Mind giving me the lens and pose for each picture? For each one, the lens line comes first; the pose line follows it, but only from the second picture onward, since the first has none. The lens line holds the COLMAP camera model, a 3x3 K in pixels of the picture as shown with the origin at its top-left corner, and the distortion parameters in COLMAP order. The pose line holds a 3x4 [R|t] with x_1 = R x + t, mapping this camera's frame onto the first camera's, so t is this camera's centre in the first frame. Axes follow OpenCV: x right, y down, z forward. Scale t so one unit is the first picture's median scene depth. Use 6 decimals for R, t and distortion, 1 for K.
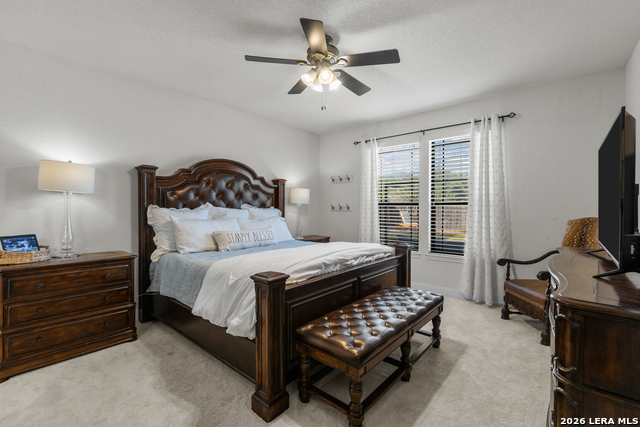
lens RADIAL K [[285.5, 0, 315.8], [0, 285.5, 208.9], [0, 0, 1]] dist [0.005144, 0.001003]
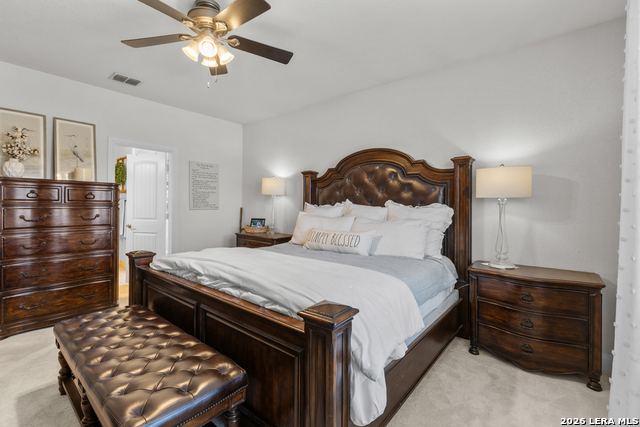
lens RADIAL K [[285.5, 0, 315.7], [0, 285.5, 211.3], [0, 0, 1]] dist [0.005144, 0.001003]
pose [[0.018767, 0.018525, -0.999652, 0.628229], [-0.013966, 0.999736, 0.018264, 0.001516], [0.999726, 0.013618, 0.019021, 0.951516]]
